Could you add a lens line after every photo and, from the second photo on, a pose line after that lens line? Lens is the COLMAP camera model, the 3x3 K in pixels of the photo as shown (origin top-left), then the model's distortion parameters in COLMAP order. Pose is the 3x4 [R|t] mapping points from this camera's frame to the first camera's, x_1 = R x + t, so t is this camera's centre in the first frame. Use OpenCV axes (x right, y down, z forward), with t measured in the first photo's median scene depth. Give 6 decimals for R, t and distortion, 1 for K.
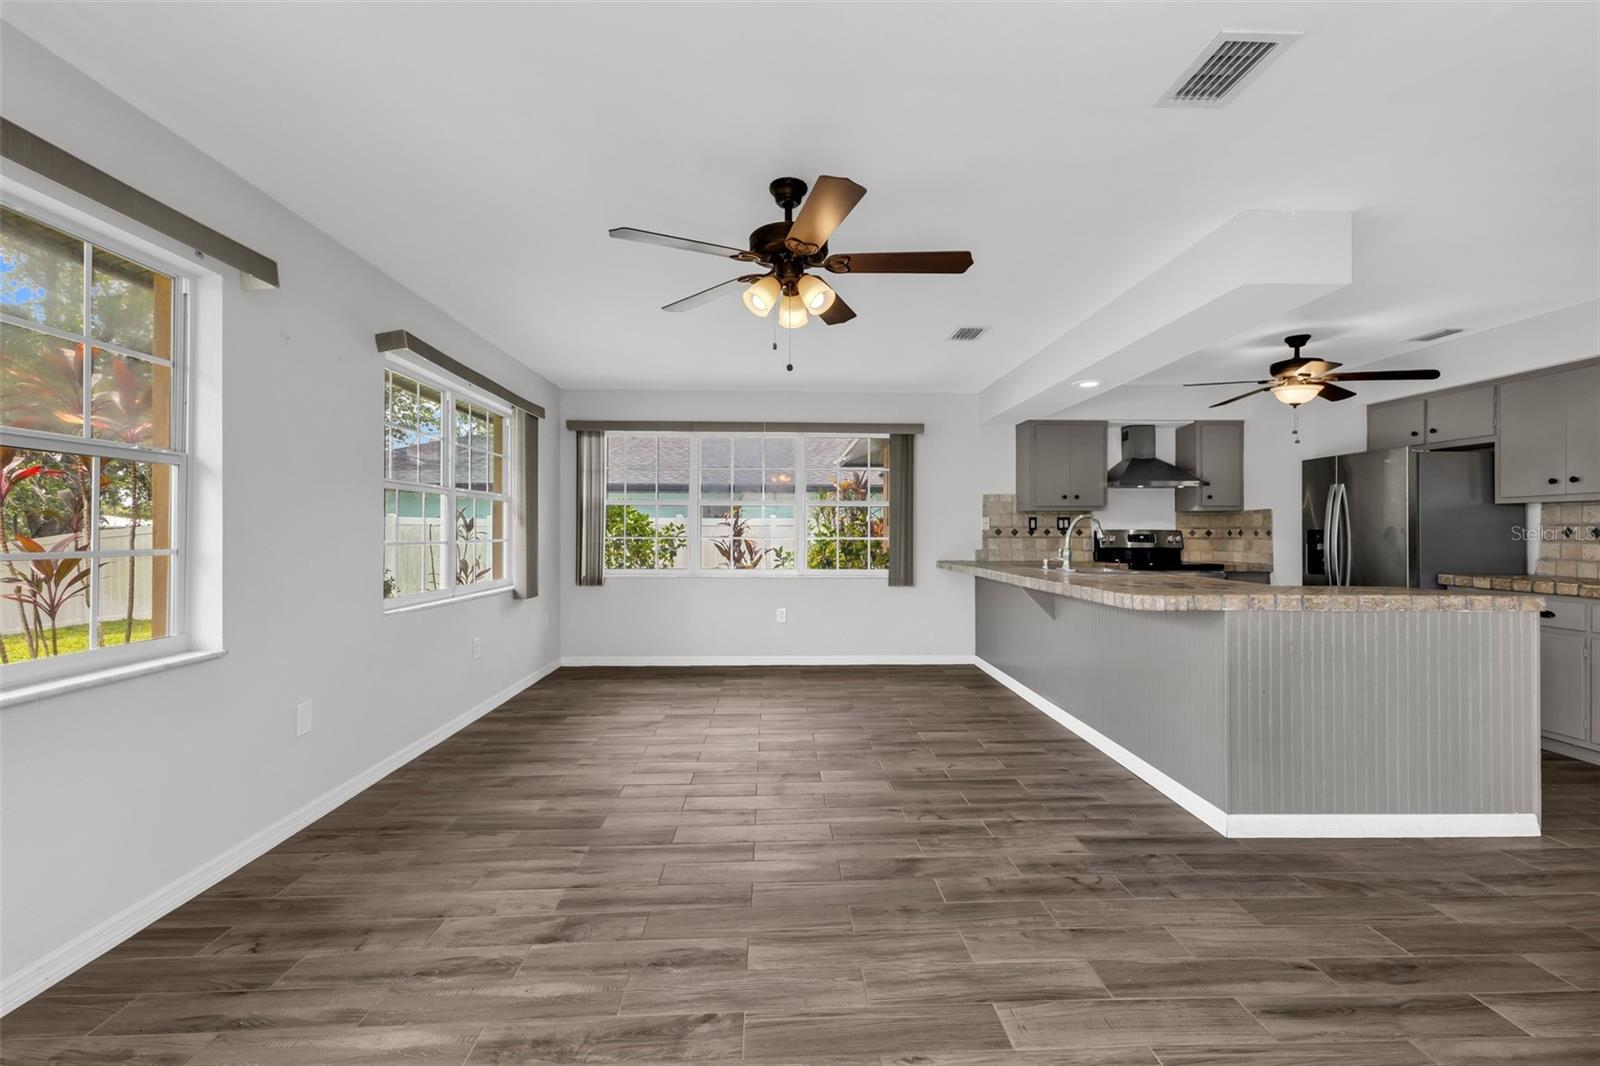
lens RADIAL K [[699.5, 0, 804.1], [0, 699.5, 530.7], [0, 0, 1]] dist [0.009319, -0.000581]
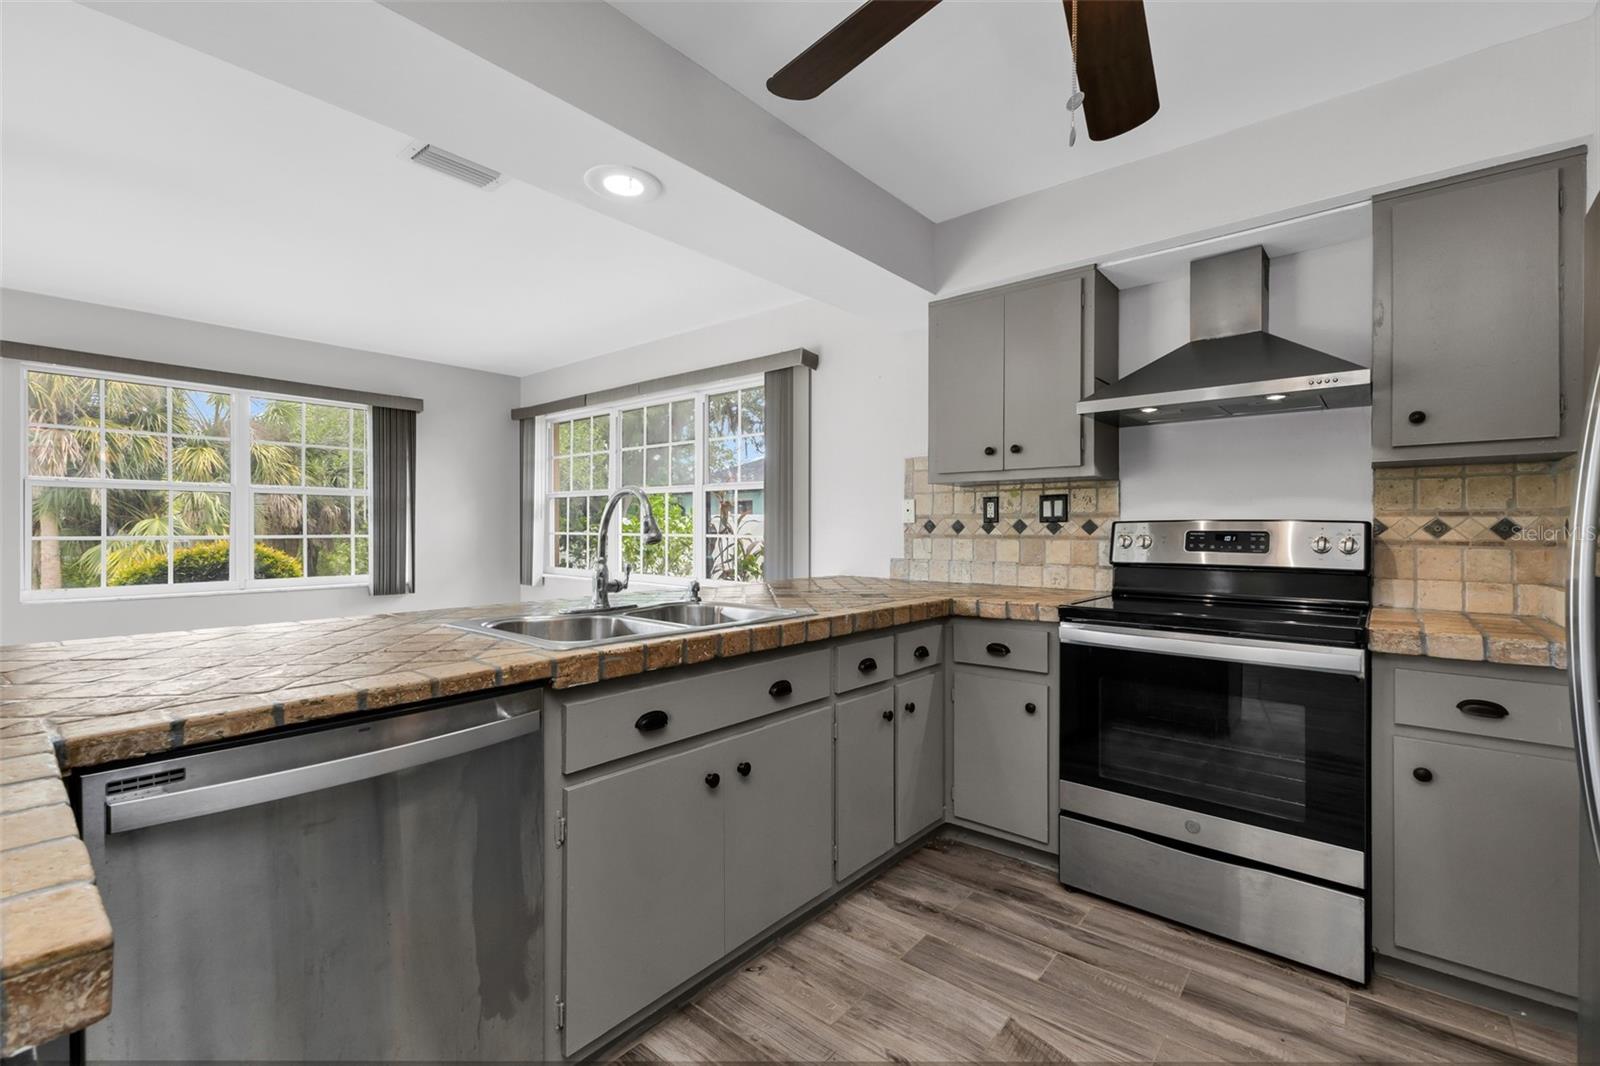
lens RADIAL K [[695.3, 0, 802.3], [0, 695.3, 528.1], [0, 0, 1]] dist [0.004271, 0.000065]
pose [[0.737386, -0.001447, -0.675470, 0.946759], [0.003659, 0.999992, 0.001852, 0.002943], [0.675462, -0.003837, 0.737385, 0.908752]]
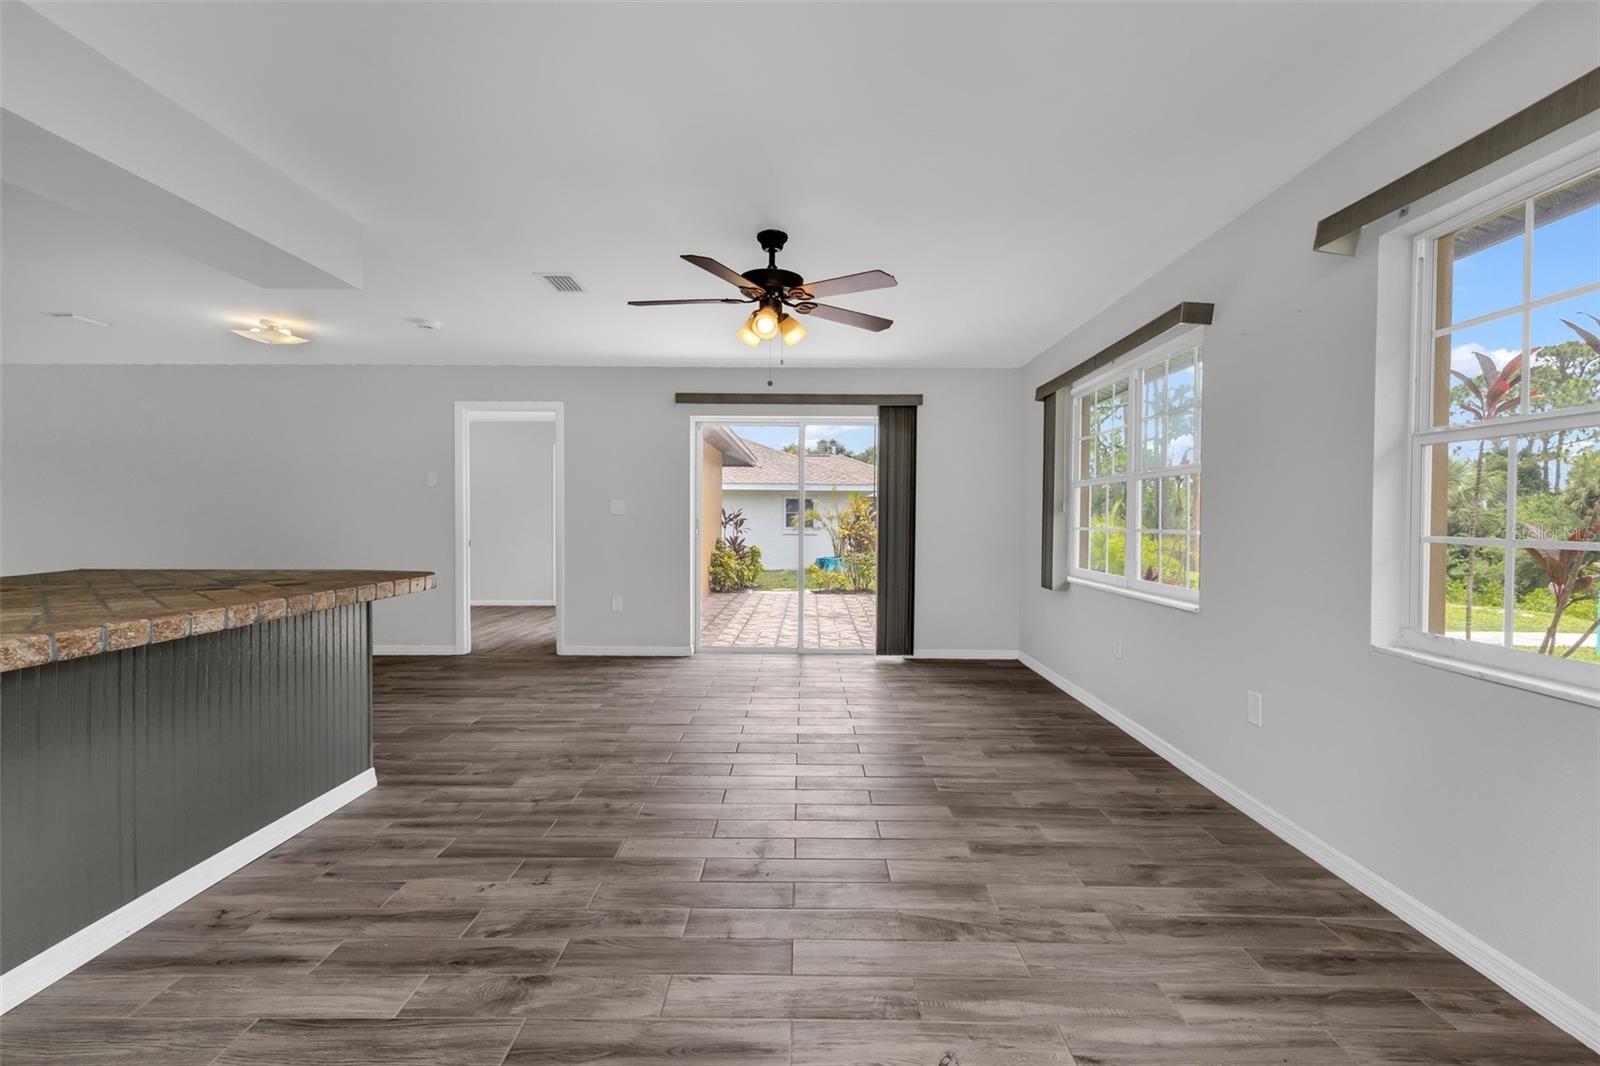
lens RADIAL K [[710.5, 0, 798.9], [0, 710.5, 527.8], [0, 0, 1]] dist [0.005217, -0.000543]
pose [[-0.998512, -0.008037, 0.053932, -0.094457], [-0.007352, 0.999890, 0.012891, 0.004303], [-0.054030, 0.012475, -0.998461, 1.520101]]
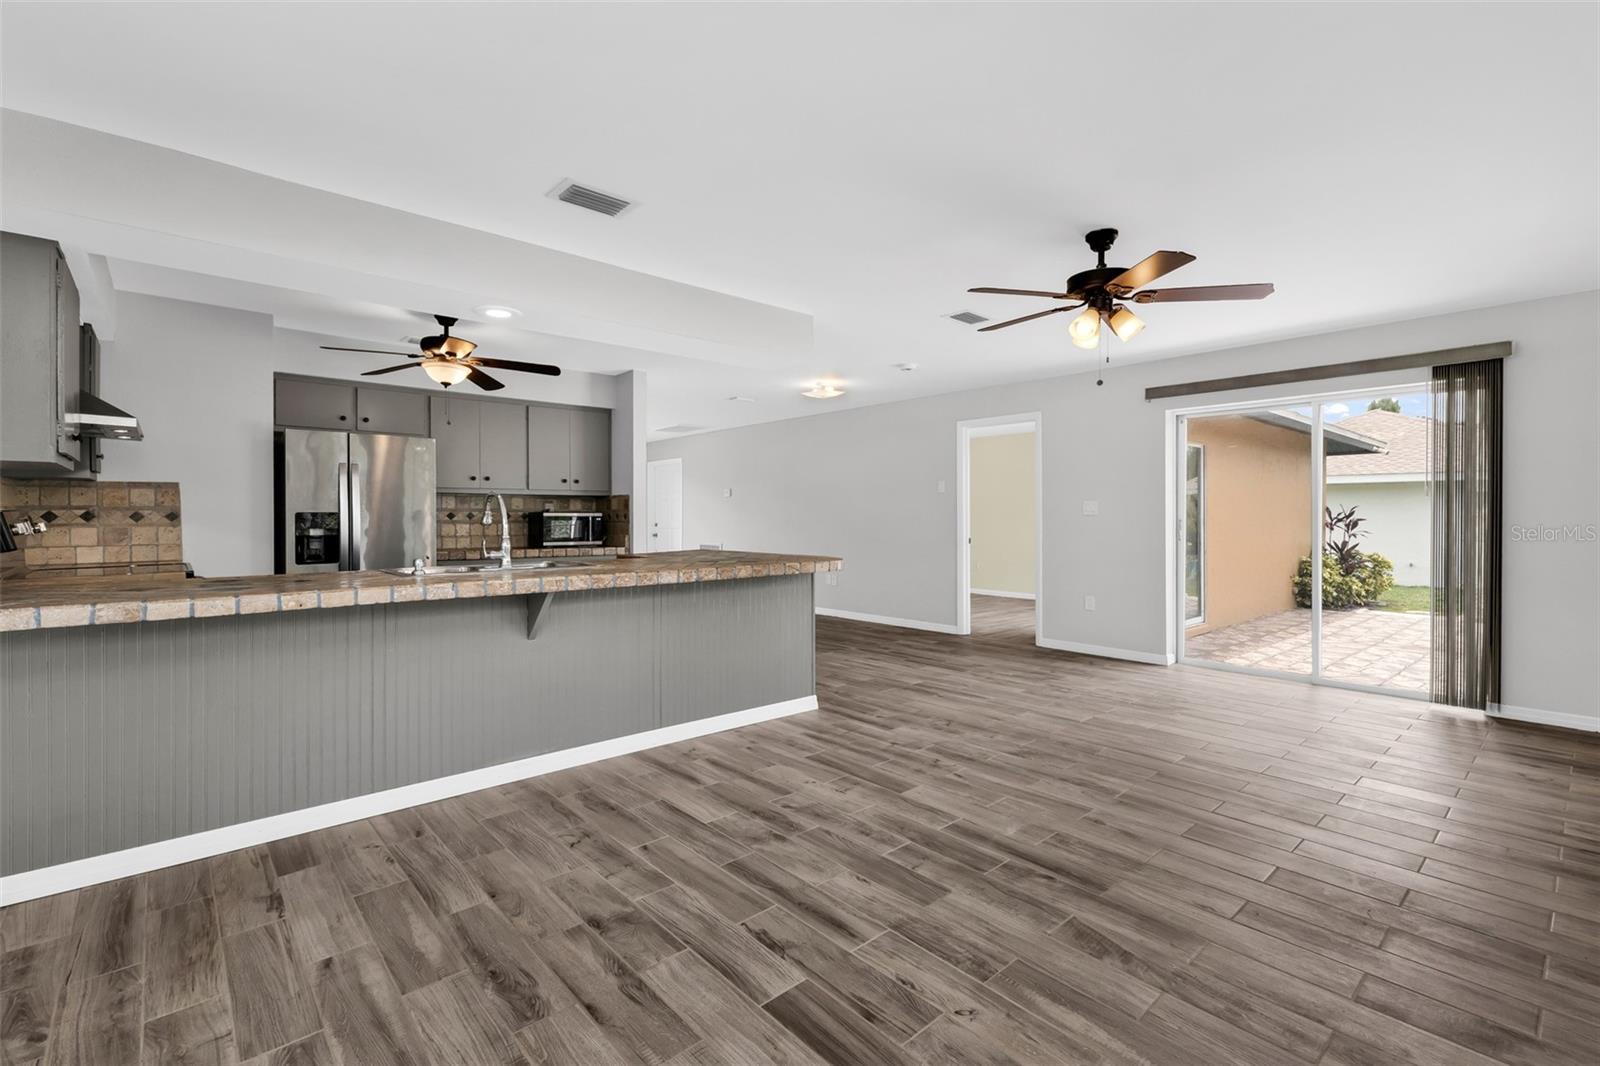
lens RADIAL K [[700.2, 0, 800.8], [0, 700.2, 518.3], [0, 0, 1]] dist [0.003478, 0.000290]
pose [[-0.627895, -0.003159, 0.778292, -0.437452], [-0.002445, 0.999995, 0.002087, 0.003195], [-0.778294, -0.000593, -0.627899, 1.468379]]
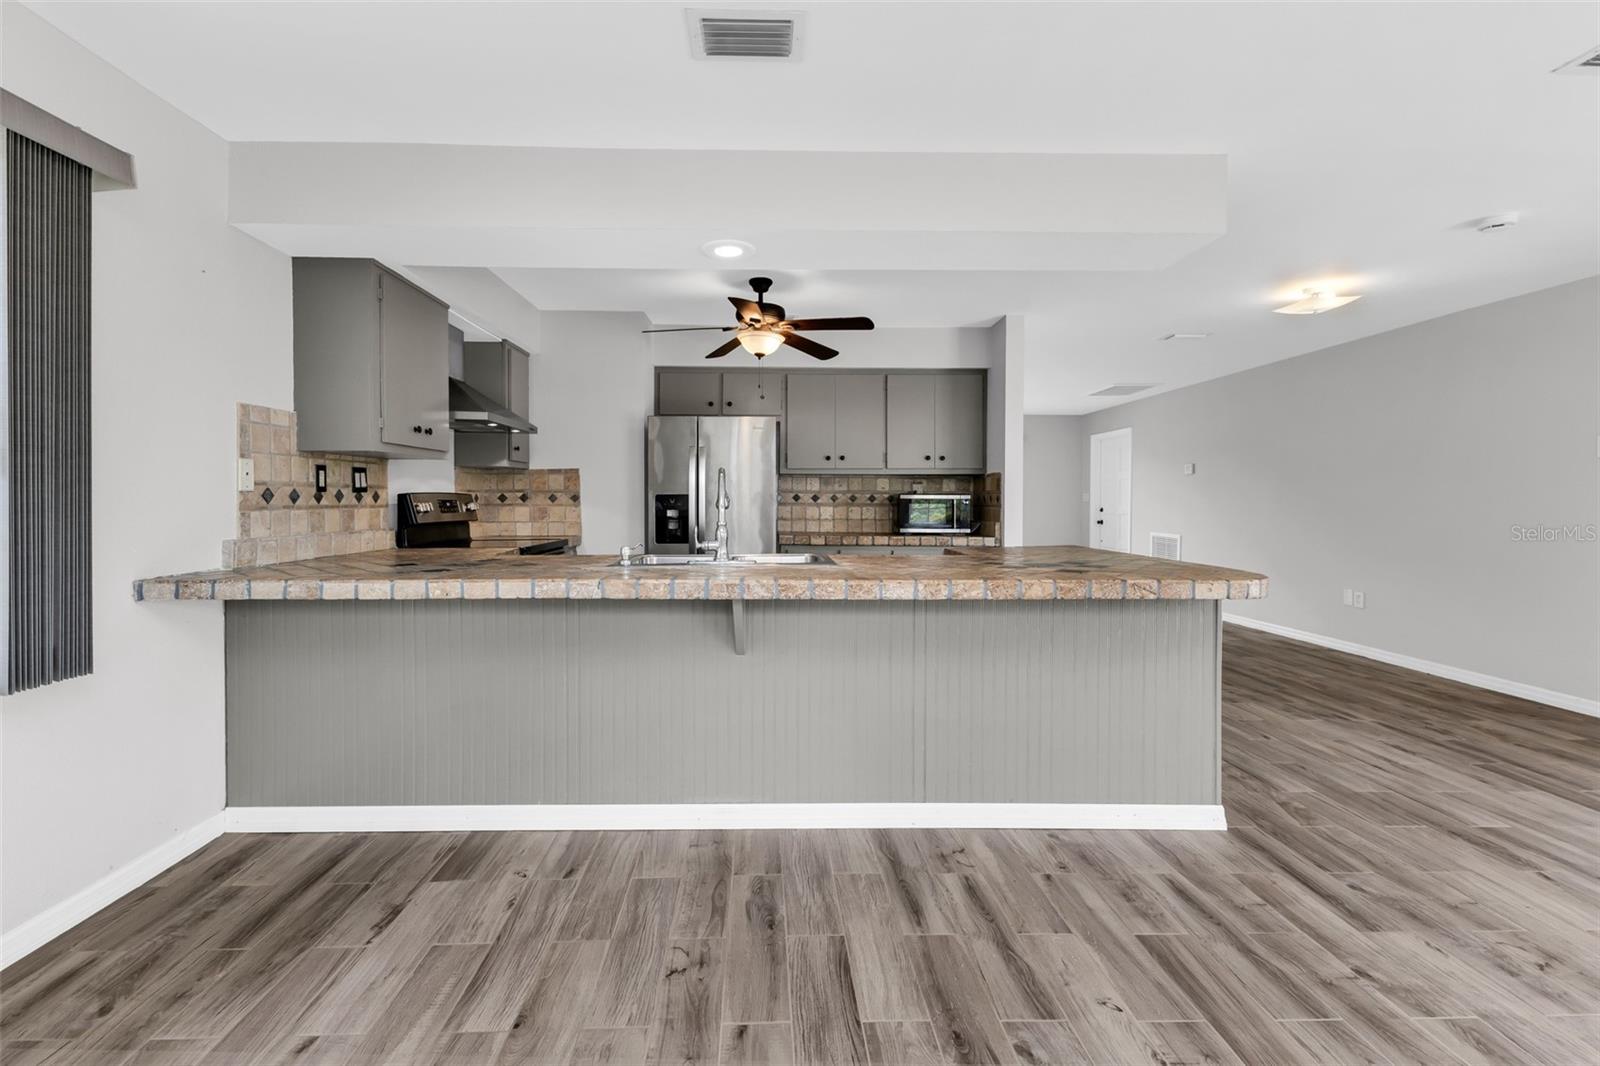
lens RADIAL K [[698.3, 0, 785.4], [0, 698.3, 507.4], [0, 0, 1]] dist [0.015019, -0.003550]
pose [[0.021111, -0.013730, 0.999683, -0.239236], [-0.005188, 0.999891, 0.013842, 0.002483], [-0.999764, -0.005478, 0.021037, 1.134658]]
